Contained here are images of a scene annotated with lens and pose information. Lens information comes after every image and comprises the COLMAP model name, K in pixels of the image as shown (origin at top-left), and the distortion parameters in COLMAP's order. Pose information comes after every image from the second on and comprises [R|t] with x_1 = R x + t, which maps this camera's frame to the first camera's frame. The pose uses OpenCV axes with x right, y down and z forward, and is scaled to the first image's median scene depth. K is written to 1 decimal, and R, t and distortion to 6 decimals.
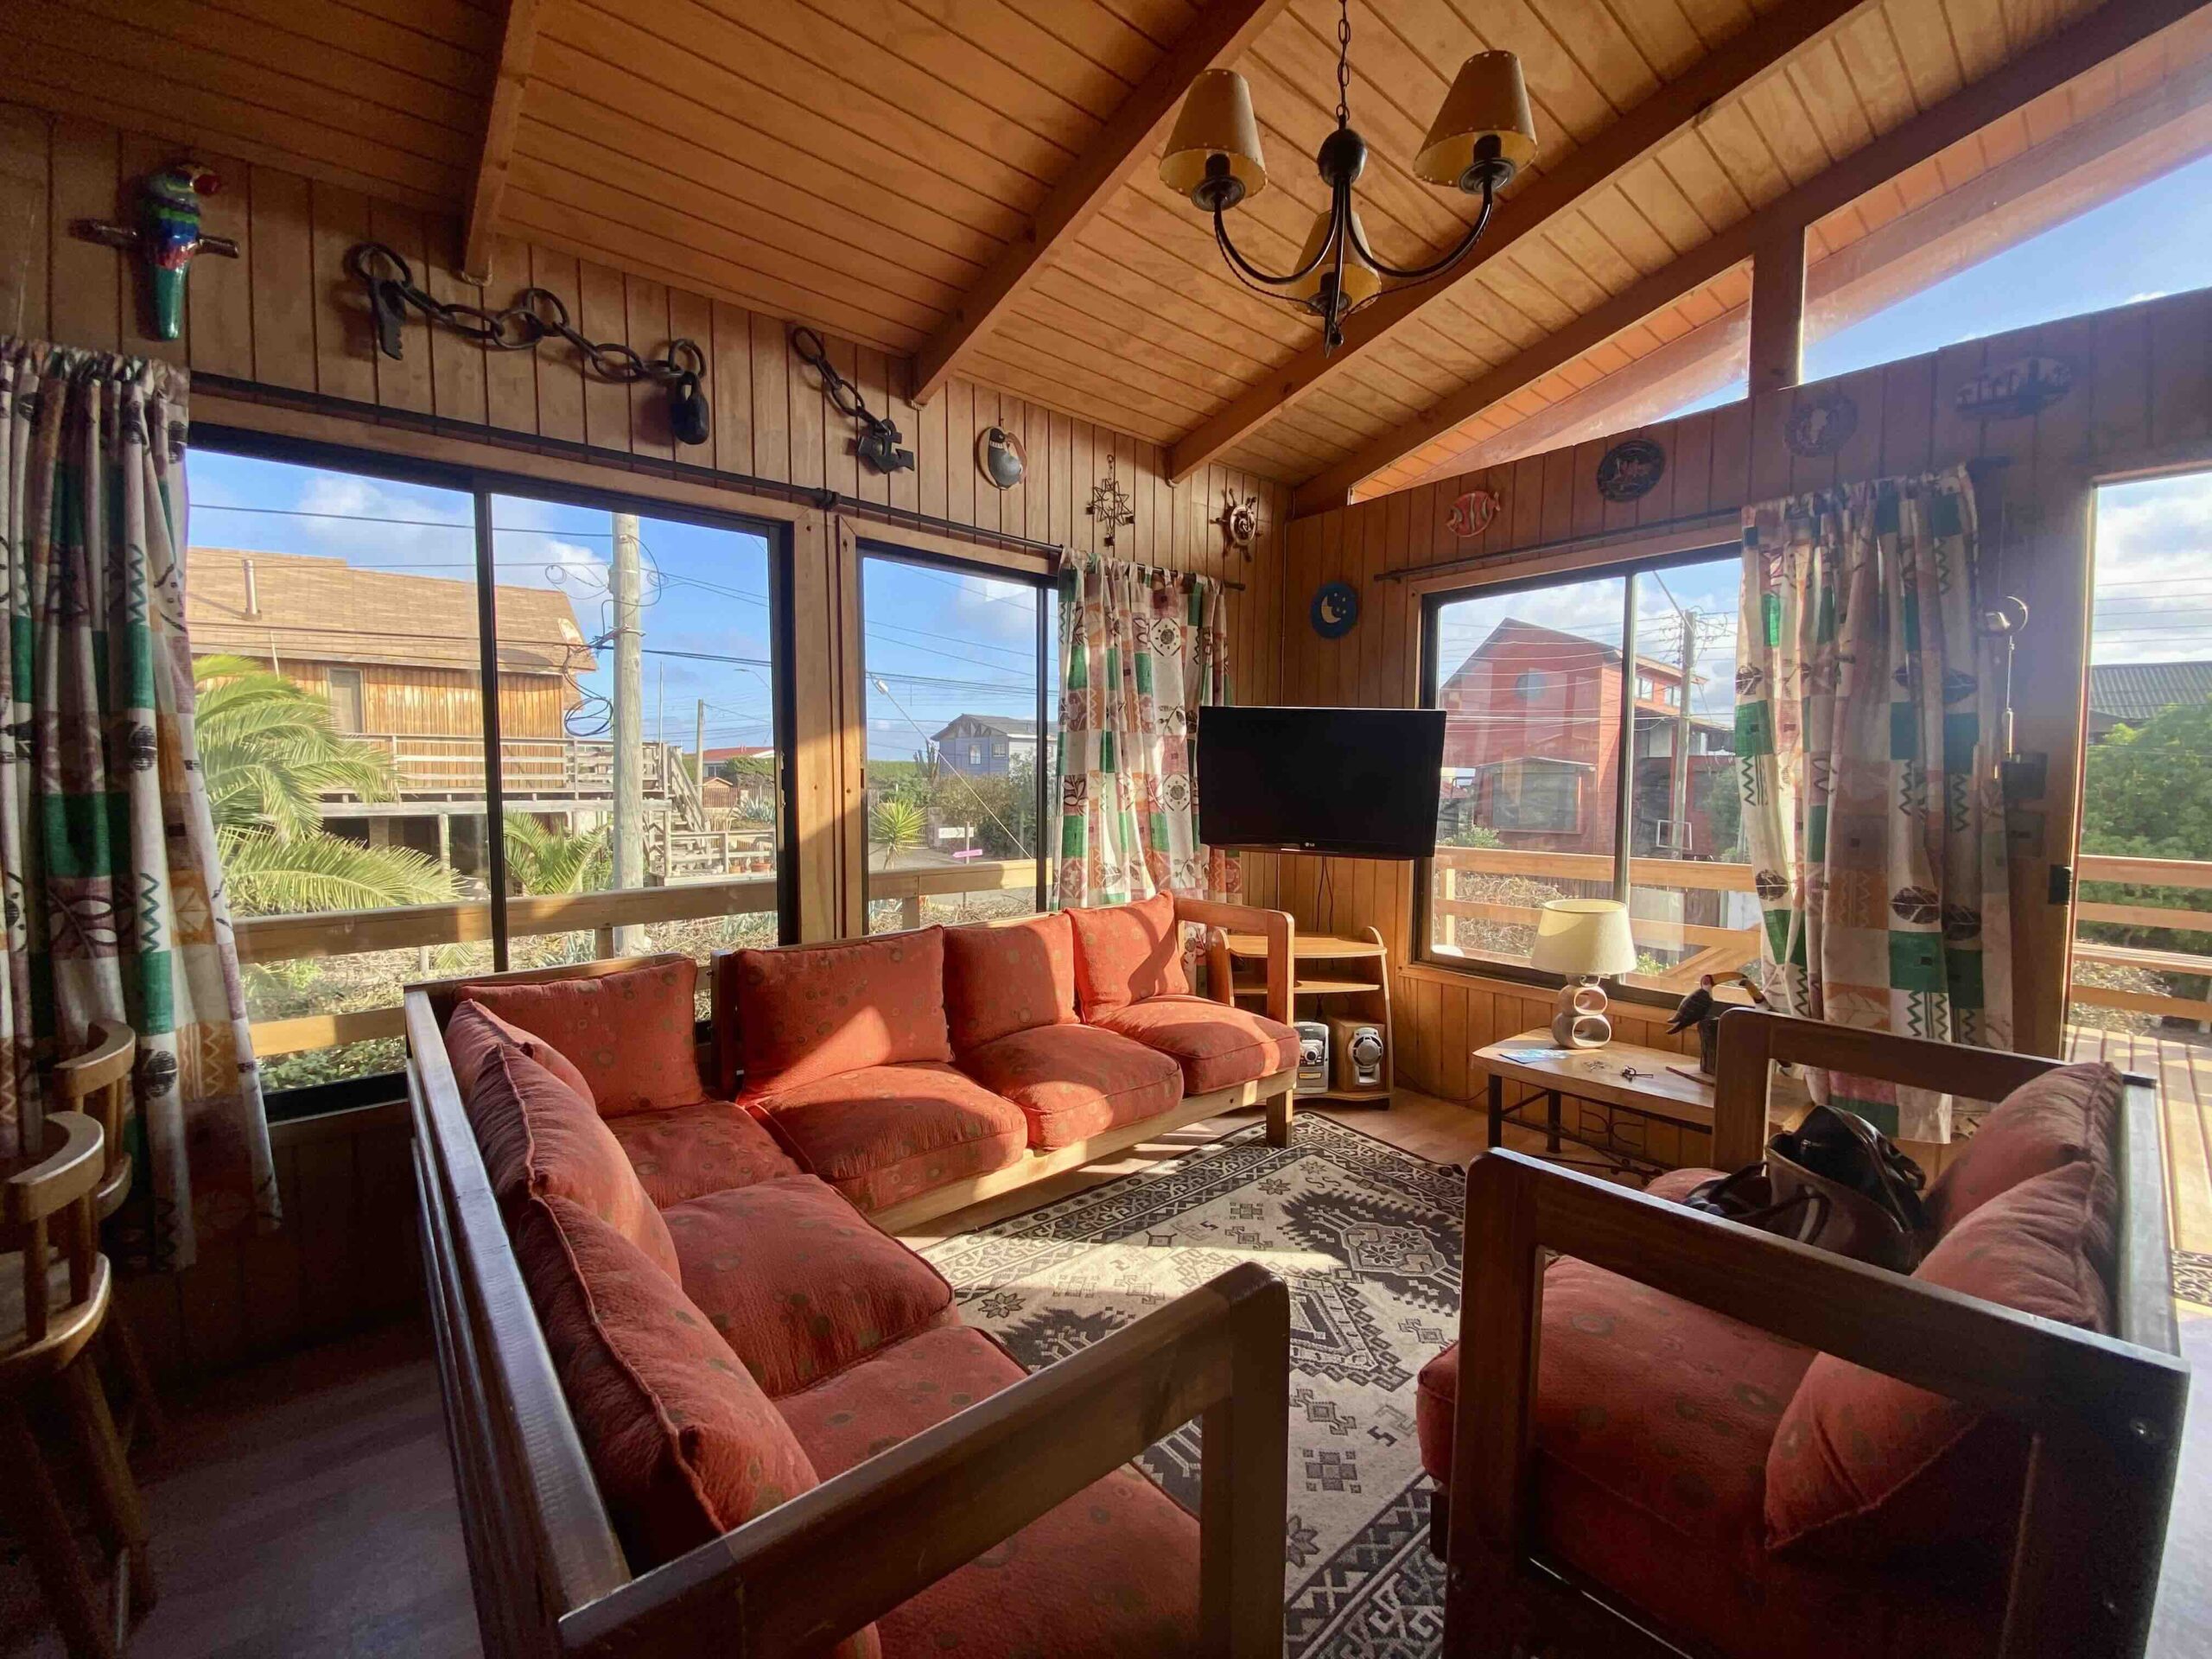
lens RADIAL K [[897.6, 0, 1099.8], [0, 897.6, 828.6], [0, 0, 1]] dist [0.036570, -0.025873]
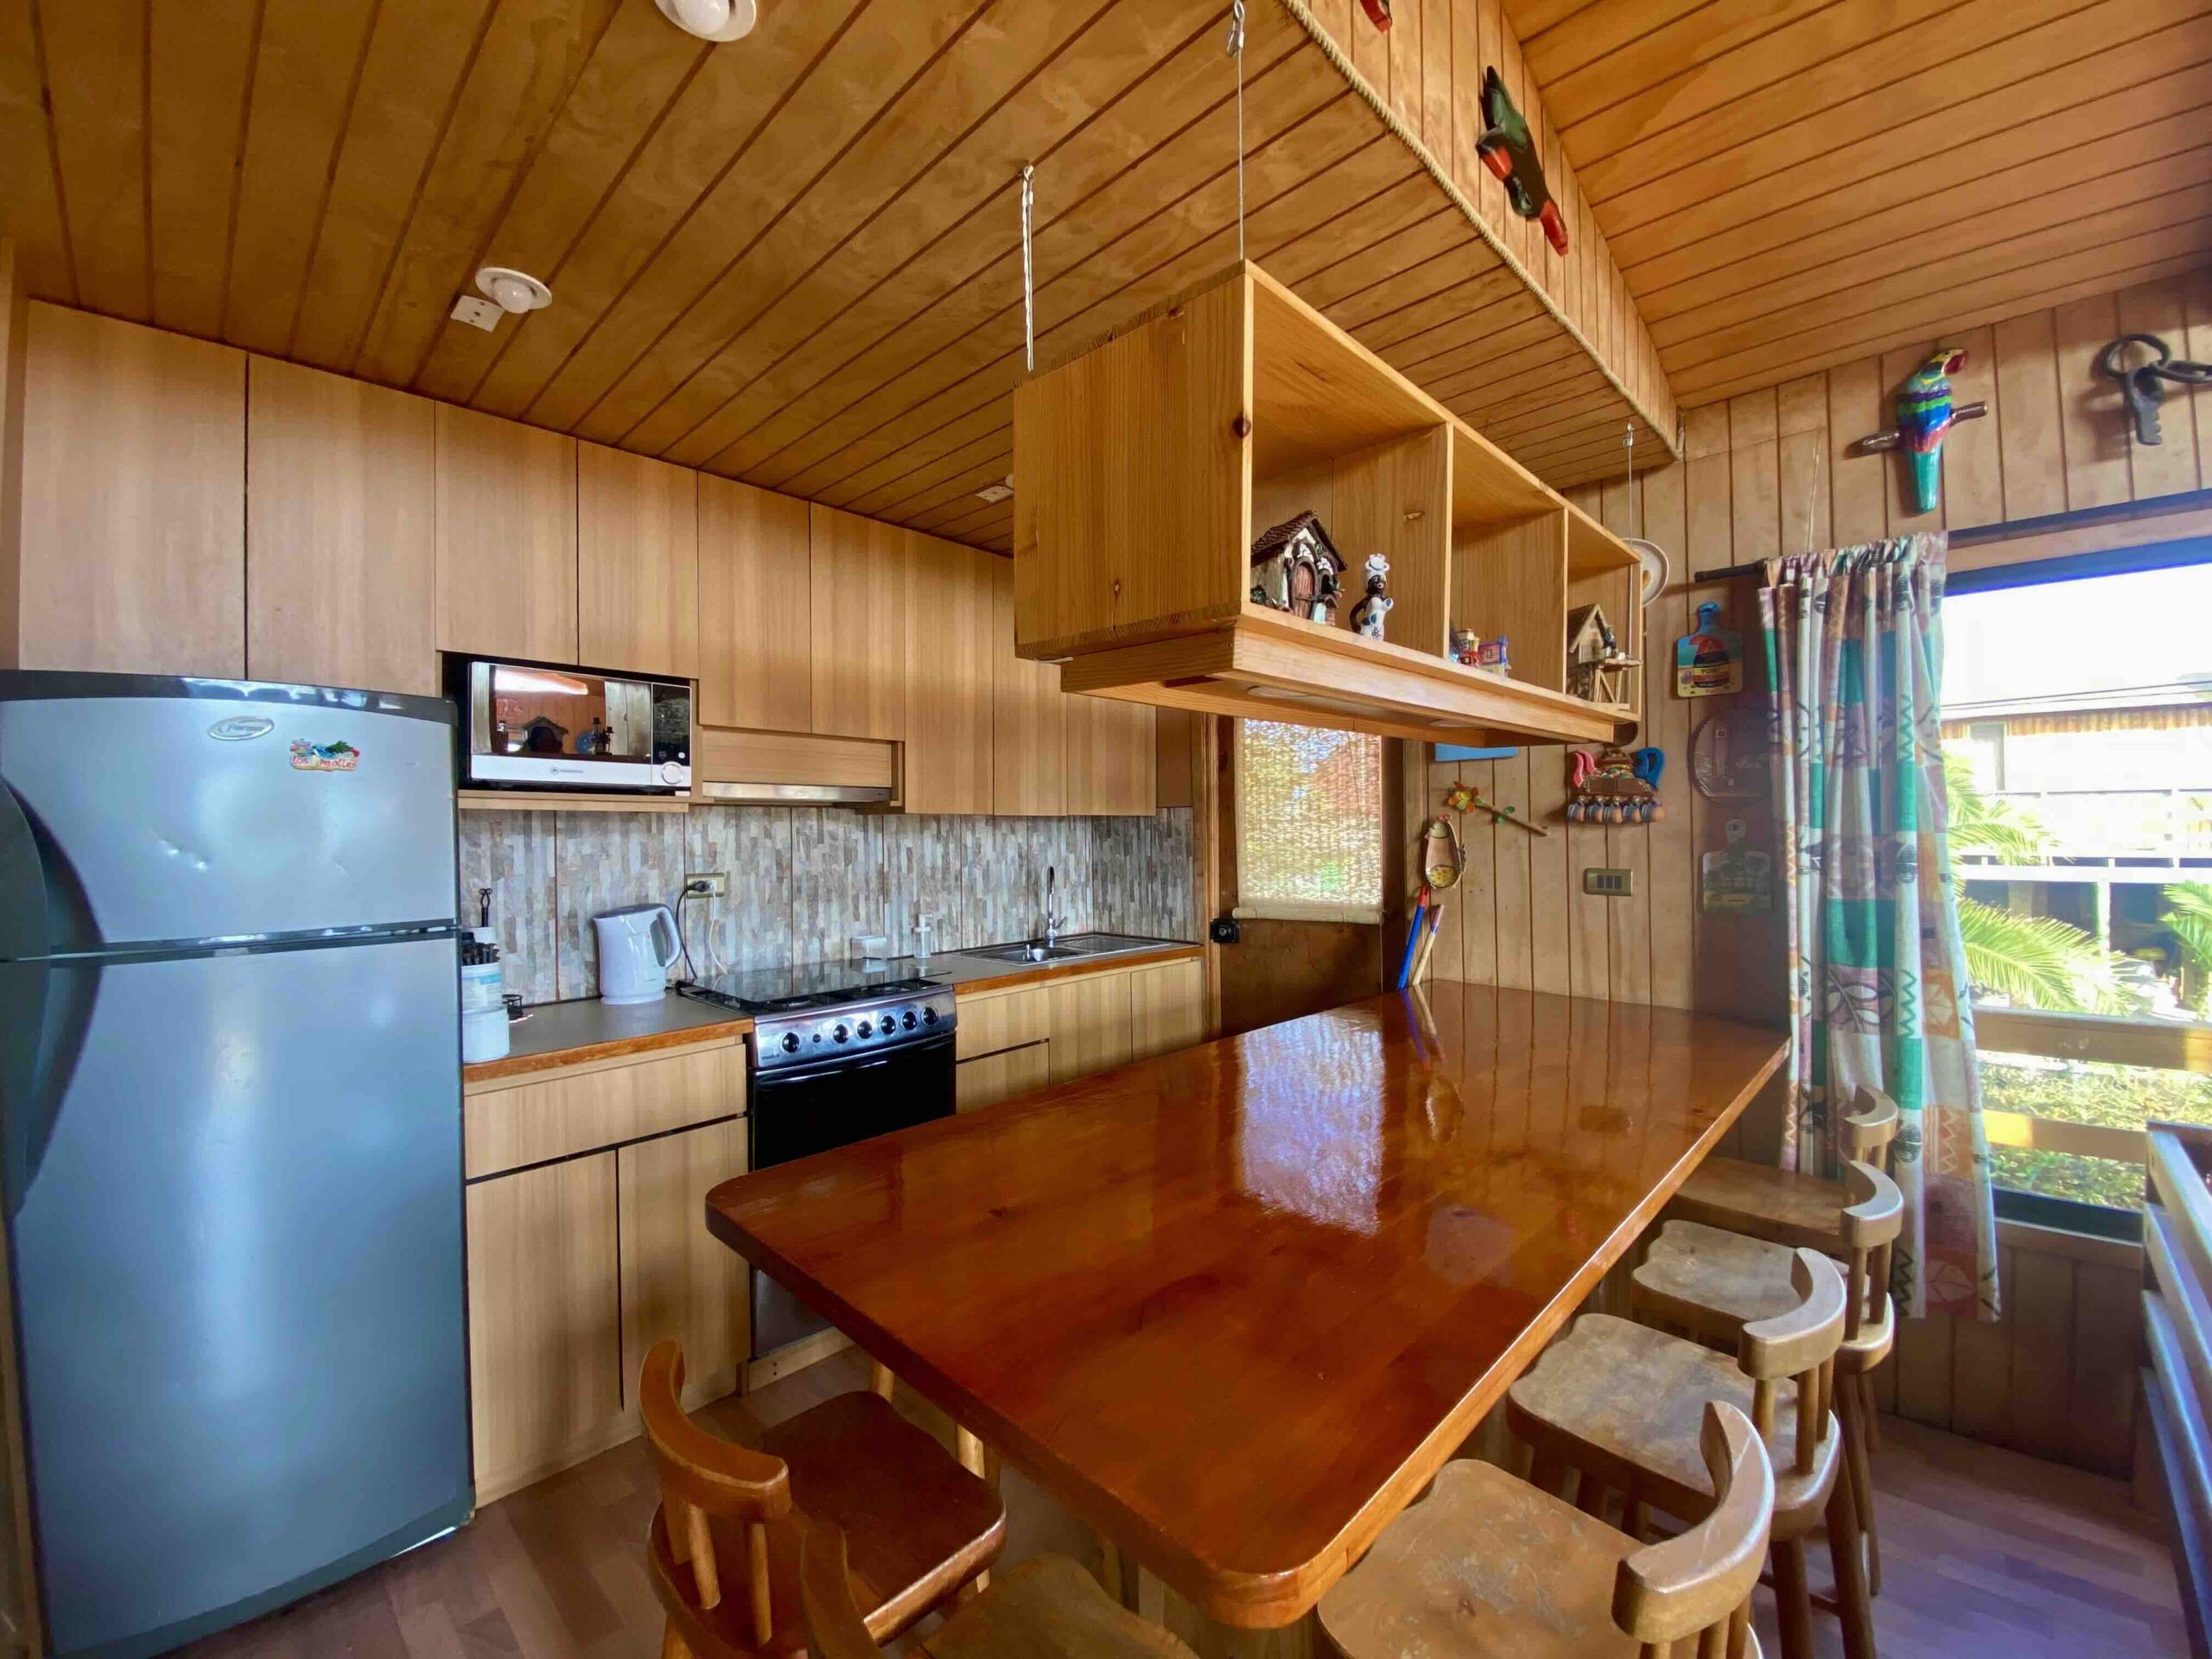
lens RADIAL K [[891.2, 0, 1105.3], [0, 891.2, 828.6], [0, 0, 1]] dist [0.029547, -0.024159]
pose [[0.106855, -0.009816, -0.994226, 0.005542], [-0.053307, 0.998456, -0.015587, -0.056870], [0.992845, 0.054665, 0.106167, -0.163412]]
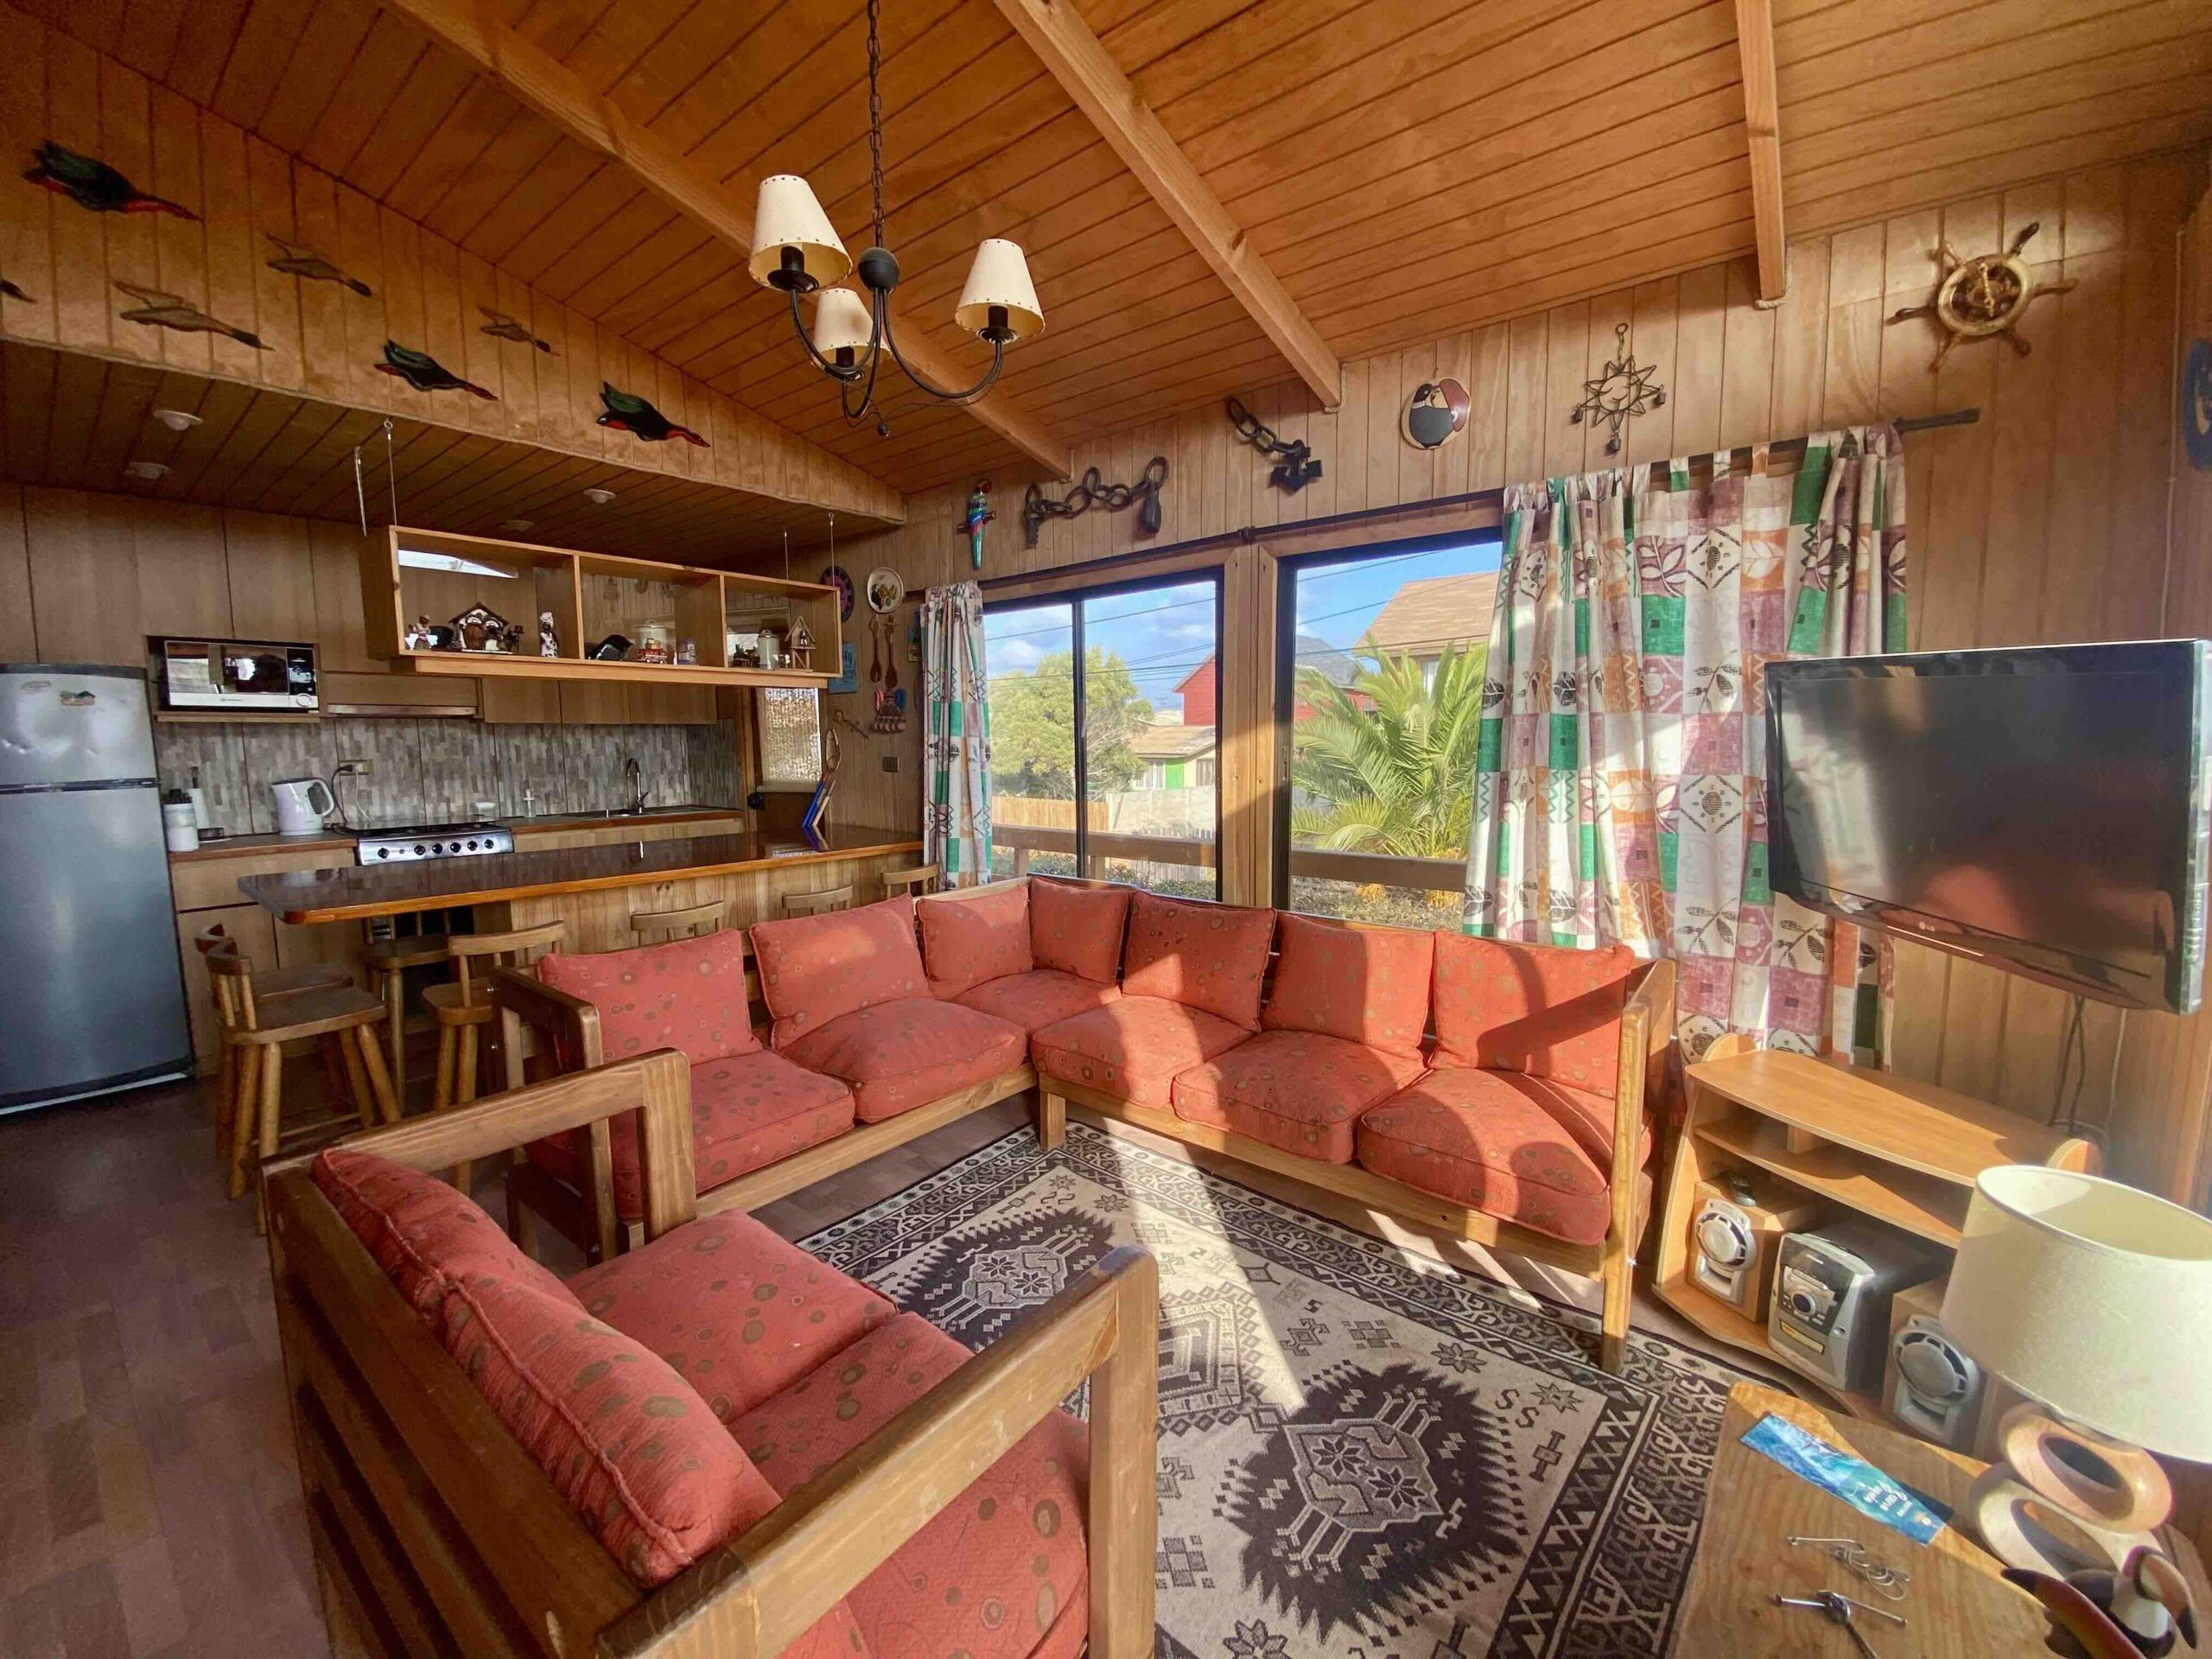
lens RADIAL K [[897.6, 0, 1099.8], [0, 897.6, 828.6], [0, 0, 1]] dist [0.036570, -0.025873]
pose [[0.182063, 0.093897, -0.978793, 1.268932], [-0.054076, 0.994880, 0.085381, -0.105949], [0.981799, 0.037384, 0.186209, 0.896183]]
